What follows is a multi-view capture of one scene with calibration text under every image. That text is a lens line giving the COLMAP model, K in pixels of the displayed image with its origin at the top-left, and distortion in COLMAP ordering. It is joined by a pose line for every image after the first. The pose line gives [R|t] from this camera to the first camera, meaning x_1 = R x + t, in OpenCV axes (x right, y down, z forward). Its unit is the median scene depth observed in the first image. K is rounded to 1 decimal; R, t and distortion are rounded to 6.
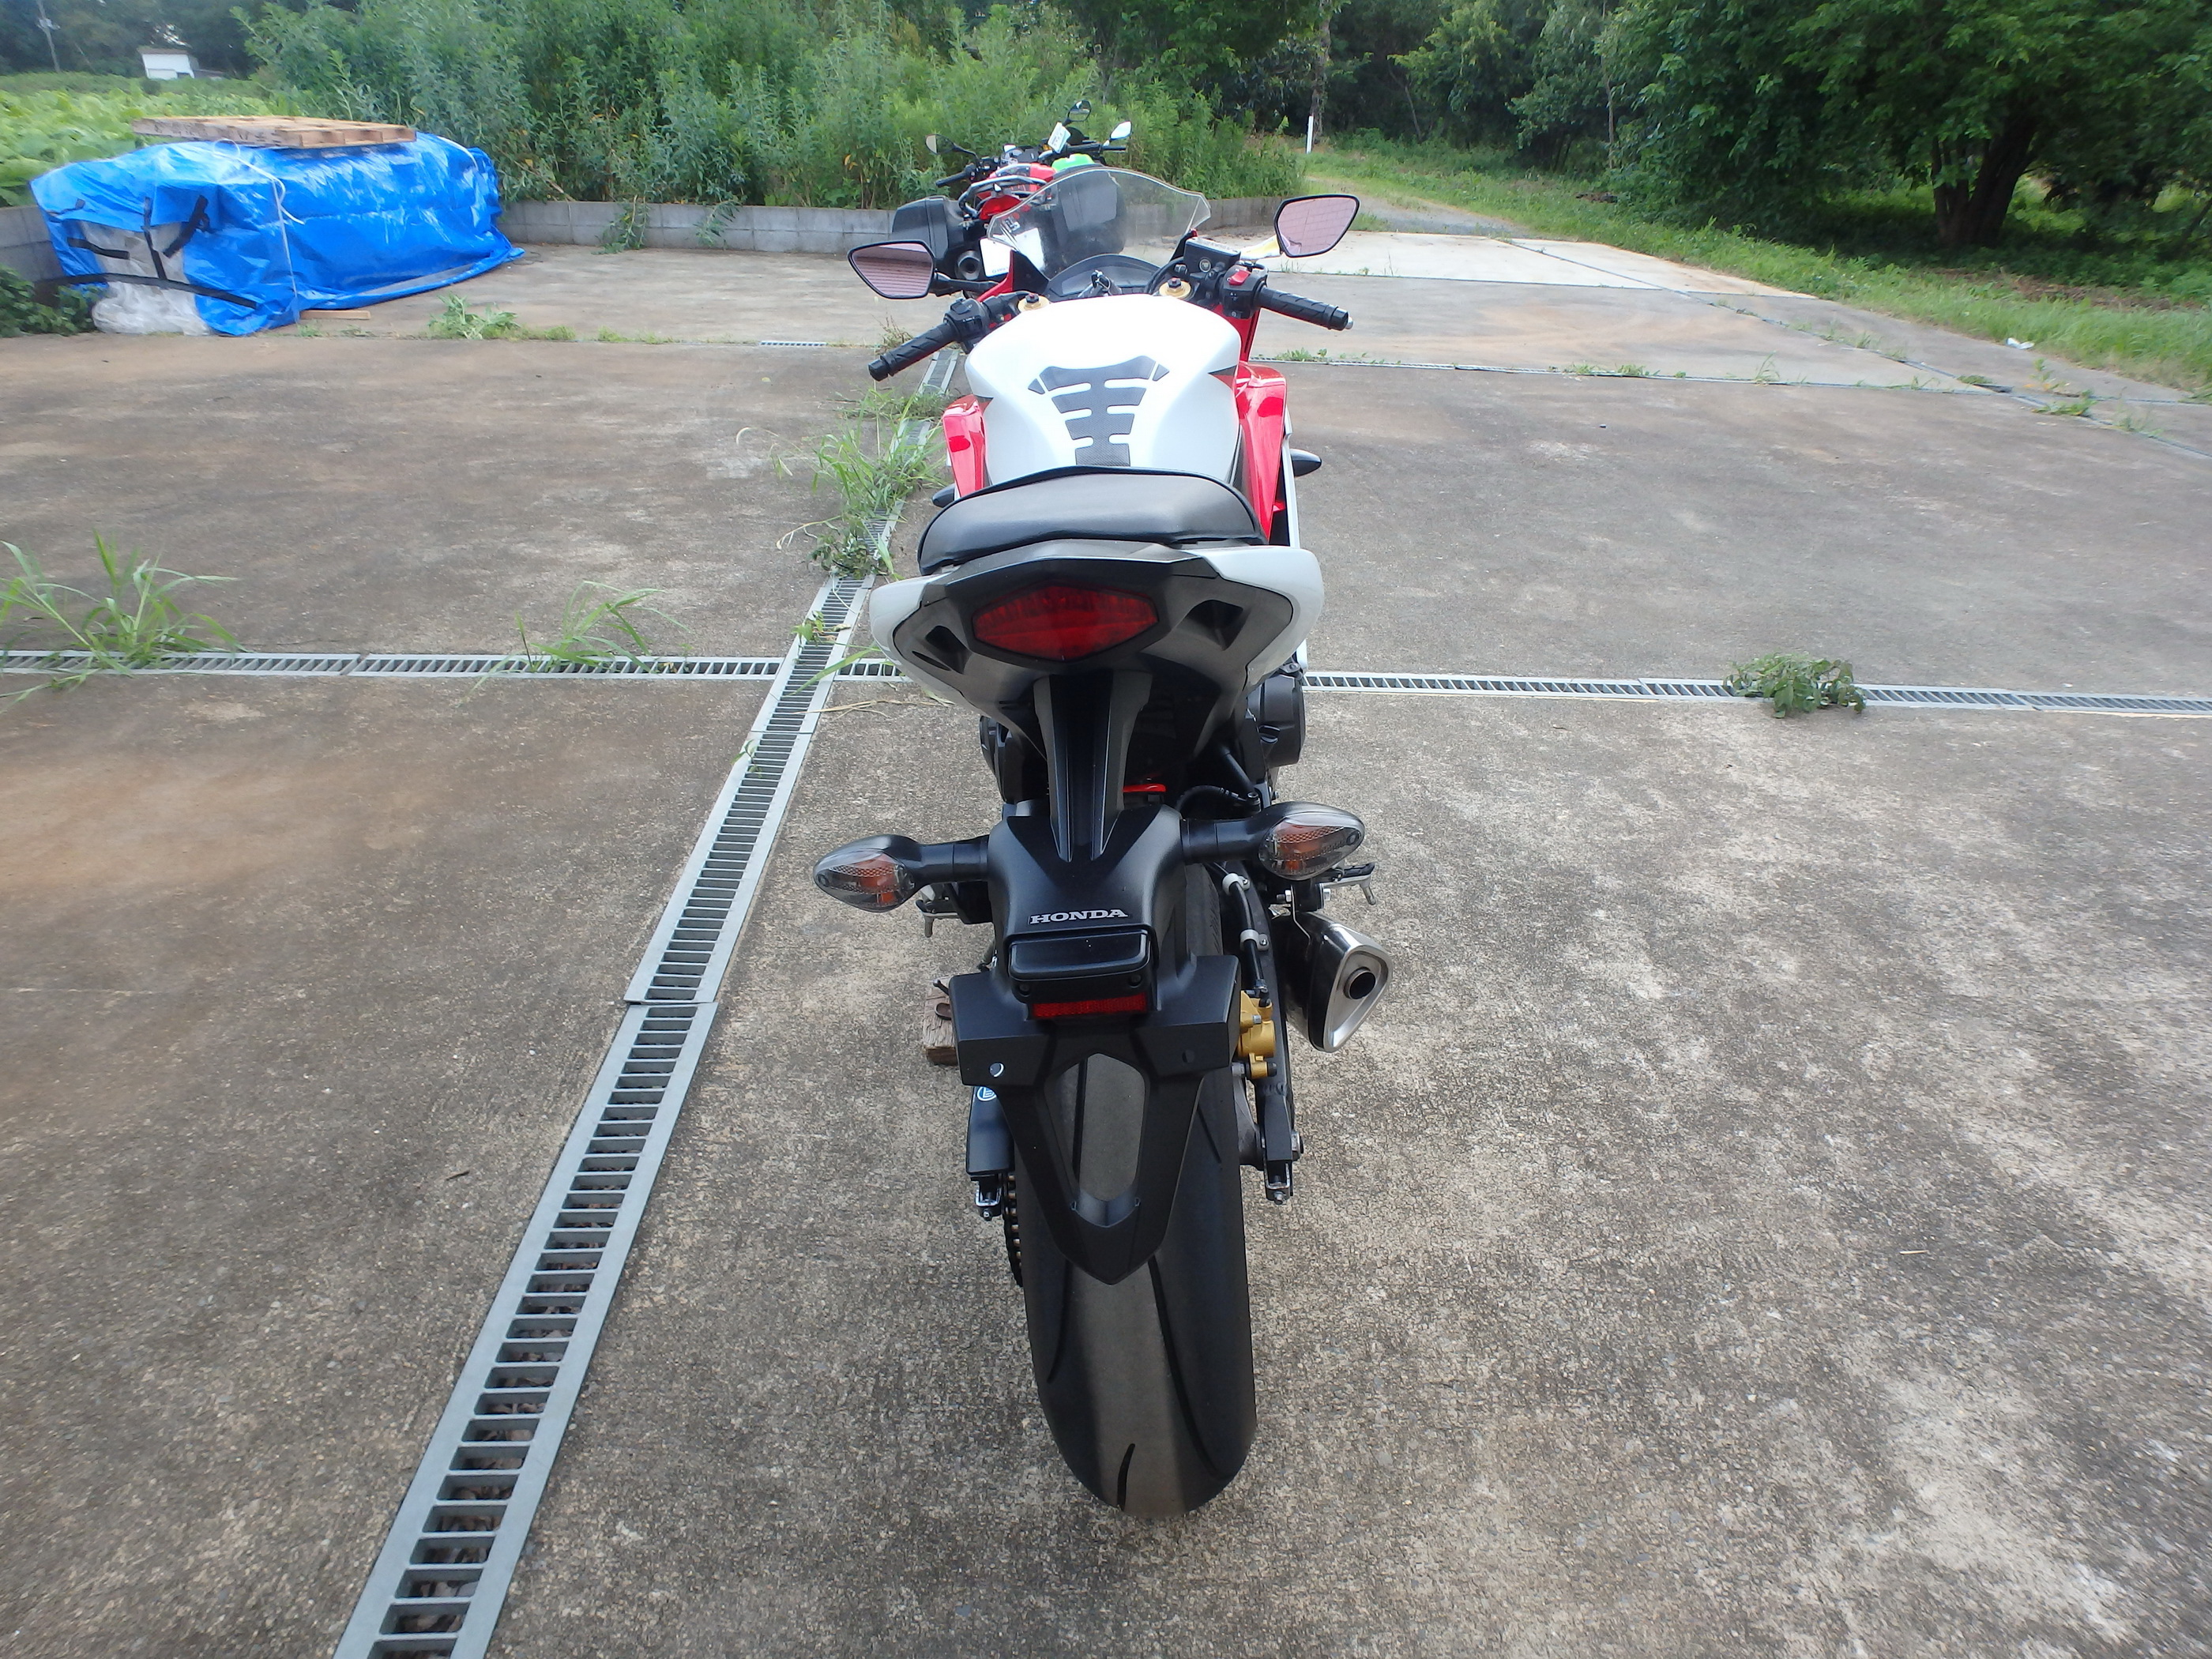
lens RADIAL K [[1370.9, 0, 1125.2], [0, 1370.9, 808.2], [0, 0, 1]] dist [-0.046847, 0.013372]
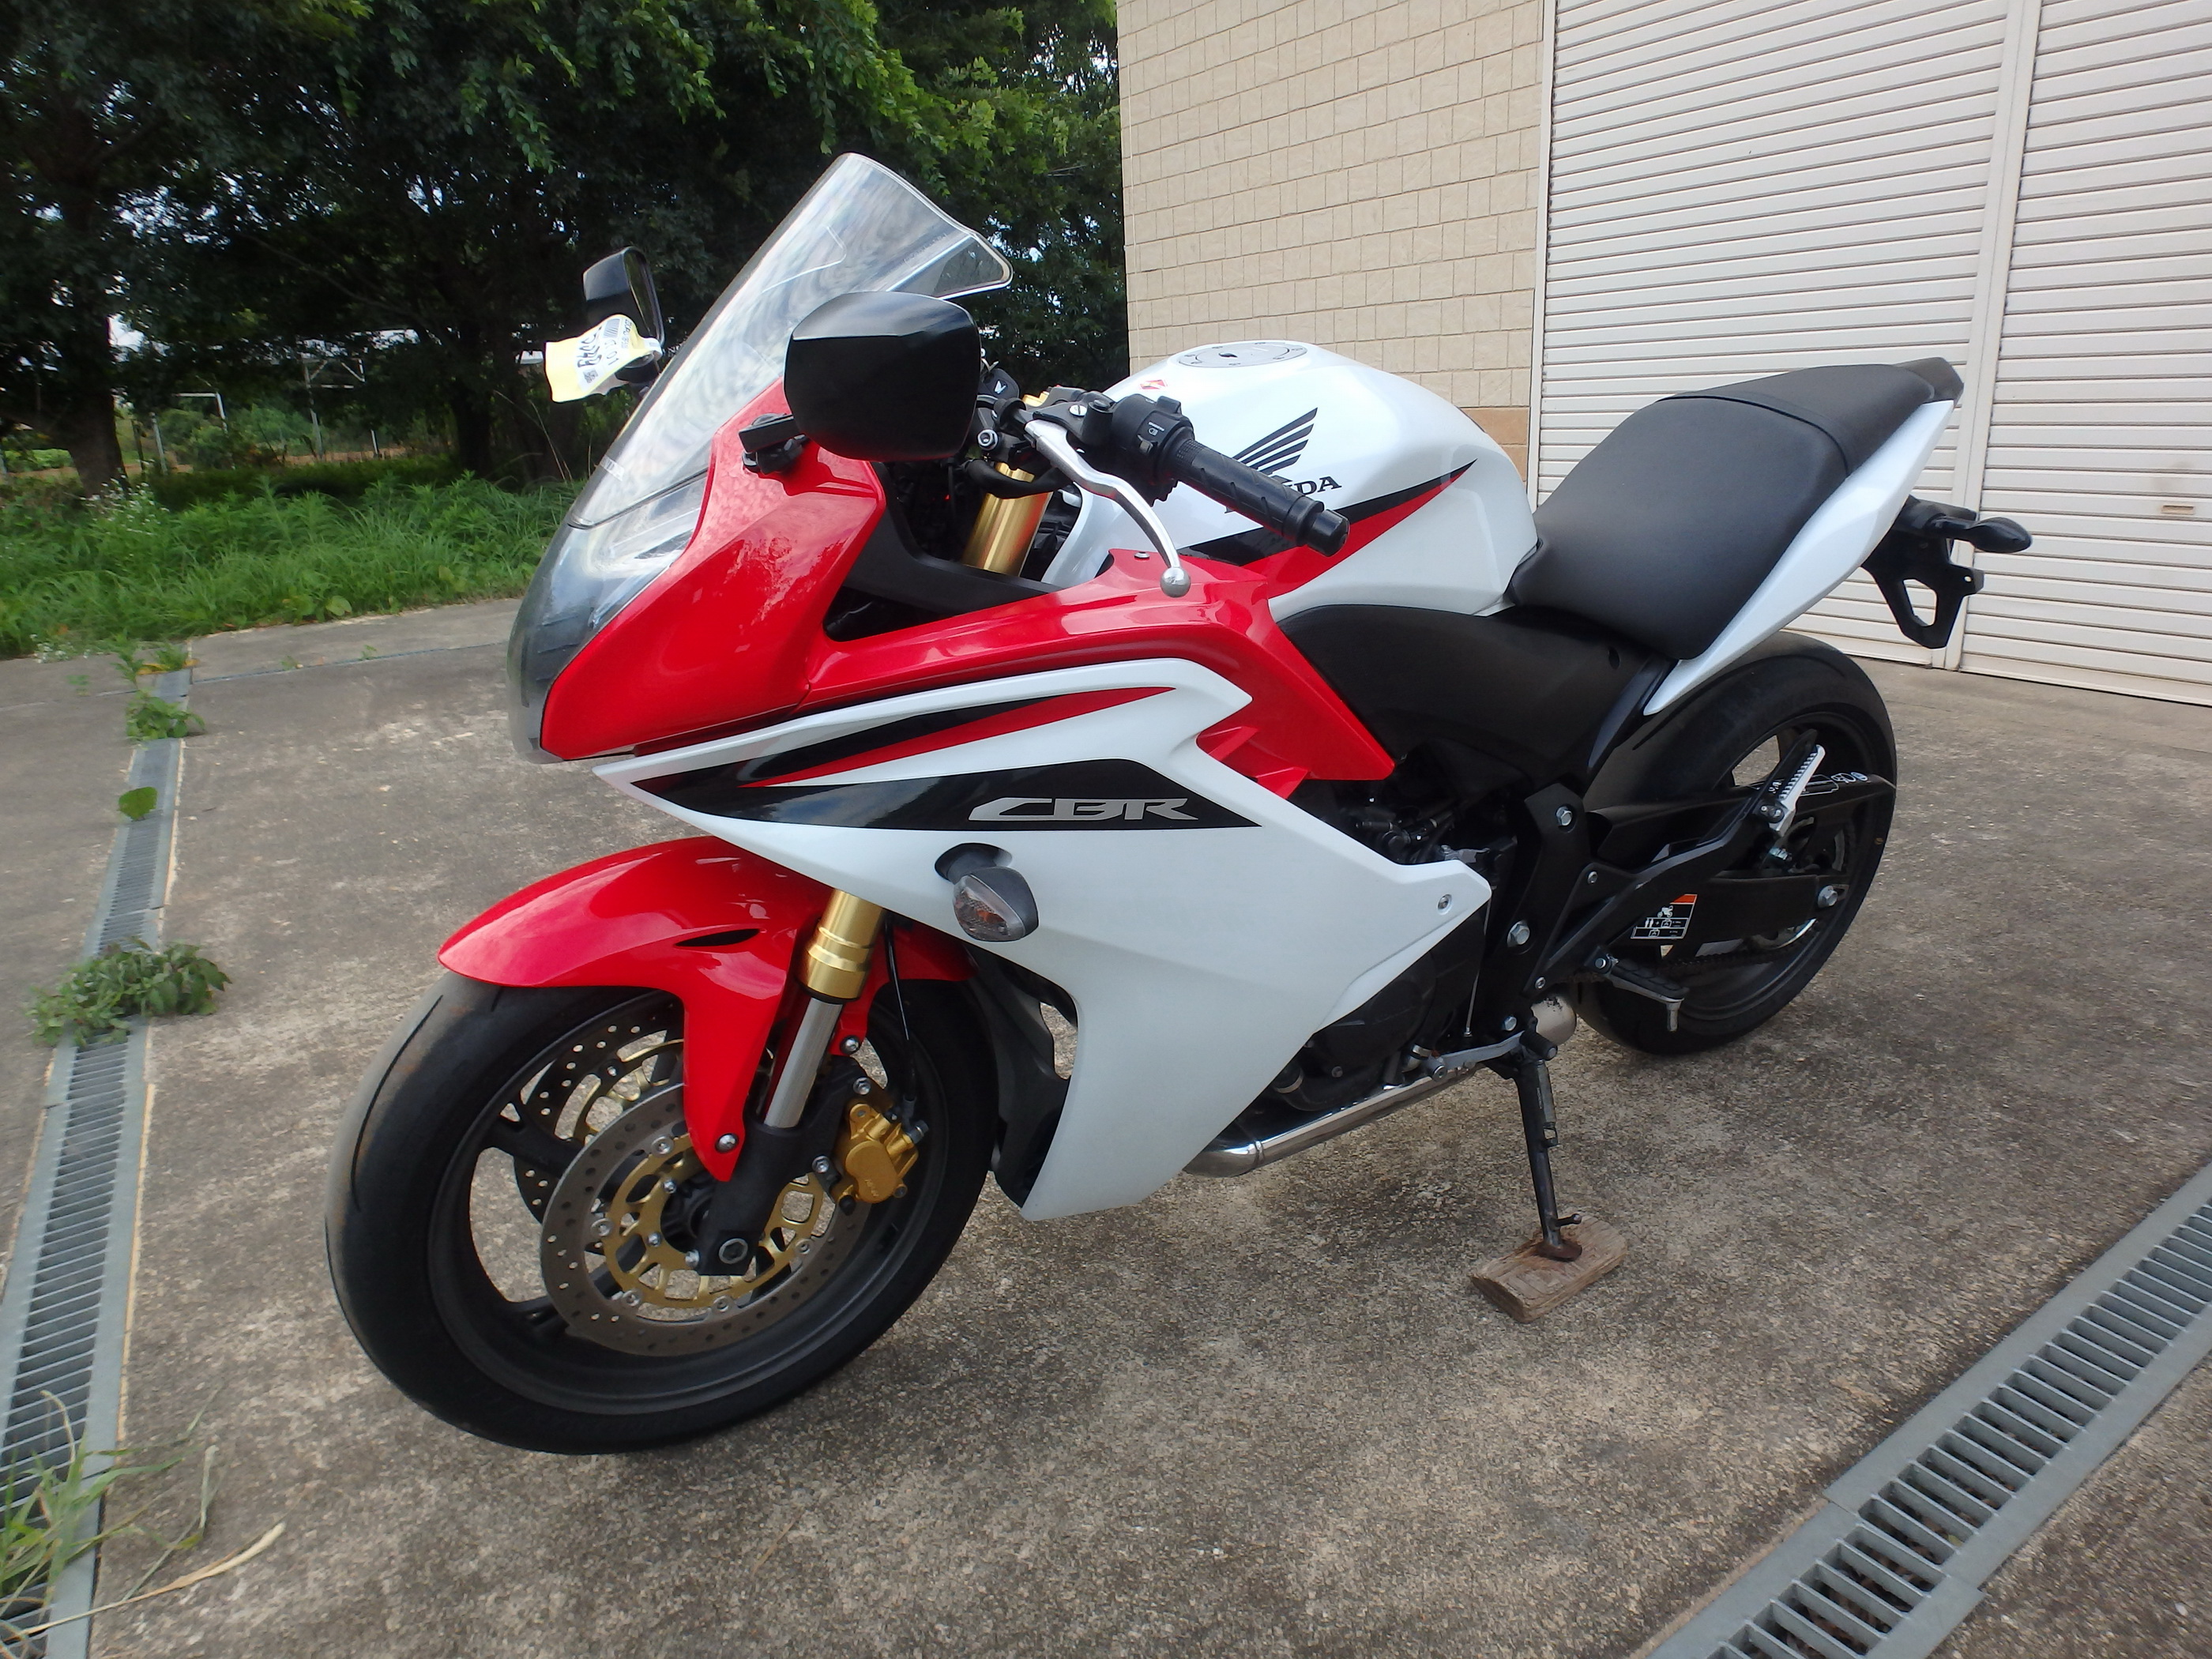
lens RADIAL K [[1370.9, 0, 1112.7], [0, 1370.9, 818.6], [0, 0, 1]] dist [-0.046847, 0.013372]
pose [[-0.509919, -0.276581, 0.814546, -0.498487], [0.413185, 0.751770, 0.513926, -0.473635], [-0.754494, 0.598619, -0.269063, 1.128938]]
